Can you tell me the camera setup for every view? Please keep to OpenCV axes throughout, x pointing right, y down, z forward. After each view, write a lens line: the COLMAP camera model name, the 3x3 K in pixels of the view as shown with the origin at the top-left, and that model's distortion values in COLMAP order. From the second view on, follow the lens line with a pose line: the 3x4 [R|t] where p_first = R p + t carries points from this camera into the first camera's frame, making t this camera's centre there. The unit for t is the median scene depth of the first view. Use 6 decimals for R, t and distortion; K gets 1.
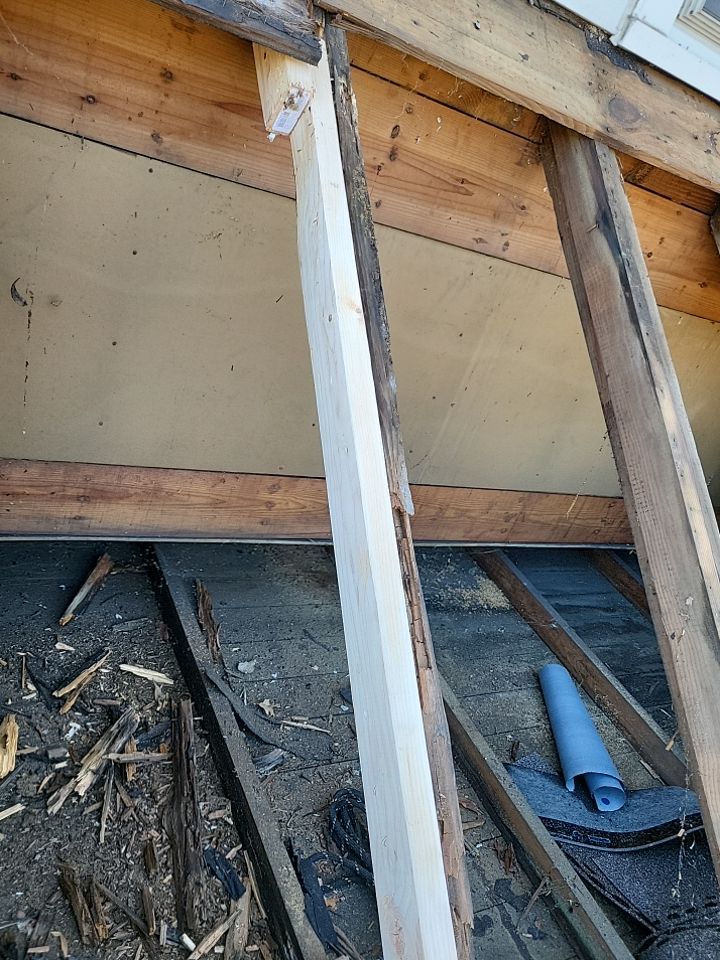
lens RADIAL K [[772.6, 0, 349.2], [0, 772.6, 474.8], [0, 0, 1]] dist [-0.009202, 0.082874]
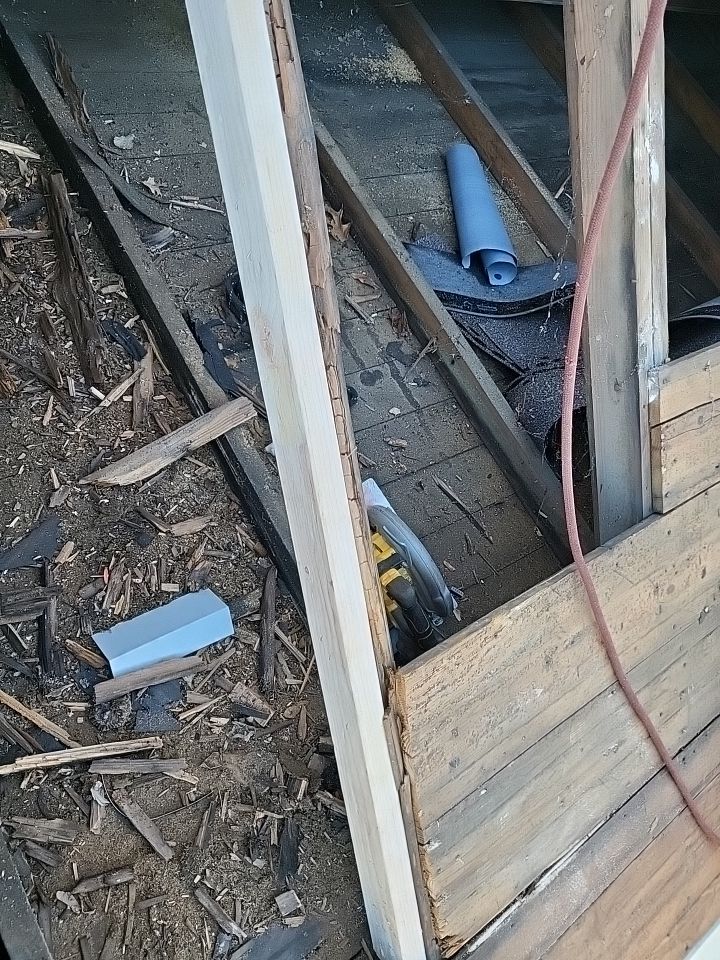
lens RADIAL K [[772.6, 0, 349.2], [0, 772.6, 474.8], [0, 0, 1]] dist [-0.009202, 0.082874]
pose [[0.994887, -0.056531, 0.083688, 0.035130], [0.000402, 0.830868, 0.556469, 0.077197], [-0.100991, -0.553591, 0.826643, 0.014756]]
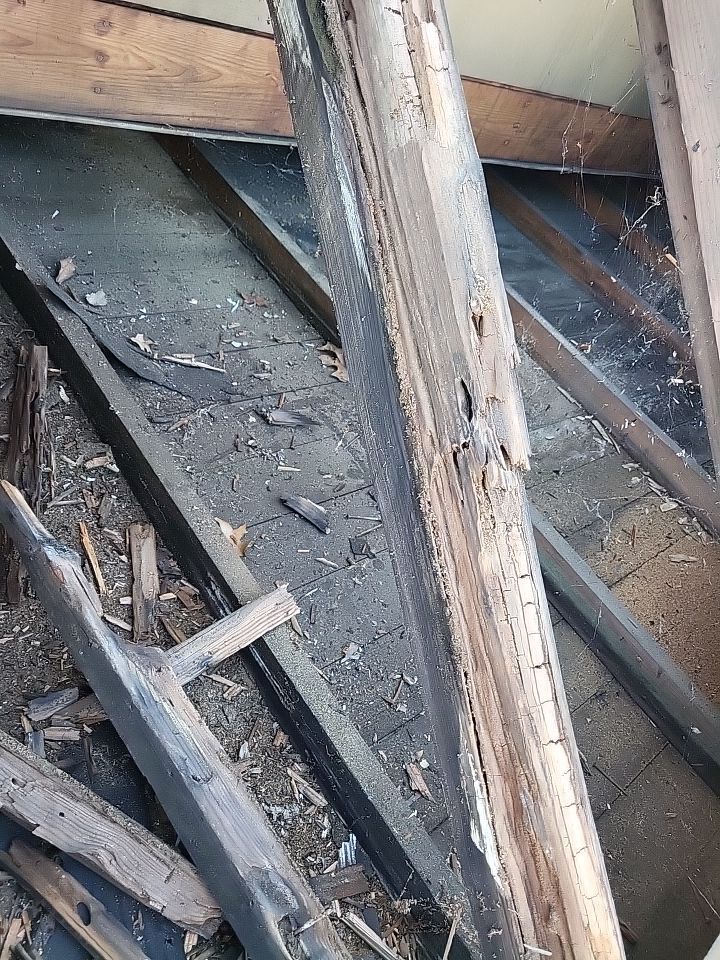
lens RADIAL K [[772.6, 0, 349.2], [0, 772.6, 474.8], [0, 0, 1]] dist [-0.009202, 0.082874]
pose [[0.979632, -0.107153, 0.169821, -0.049184], [0.040708, 0.934135, 0.354592, 0.167881], [-0.196631, -0.340456, 0.919470, 0.207879]]
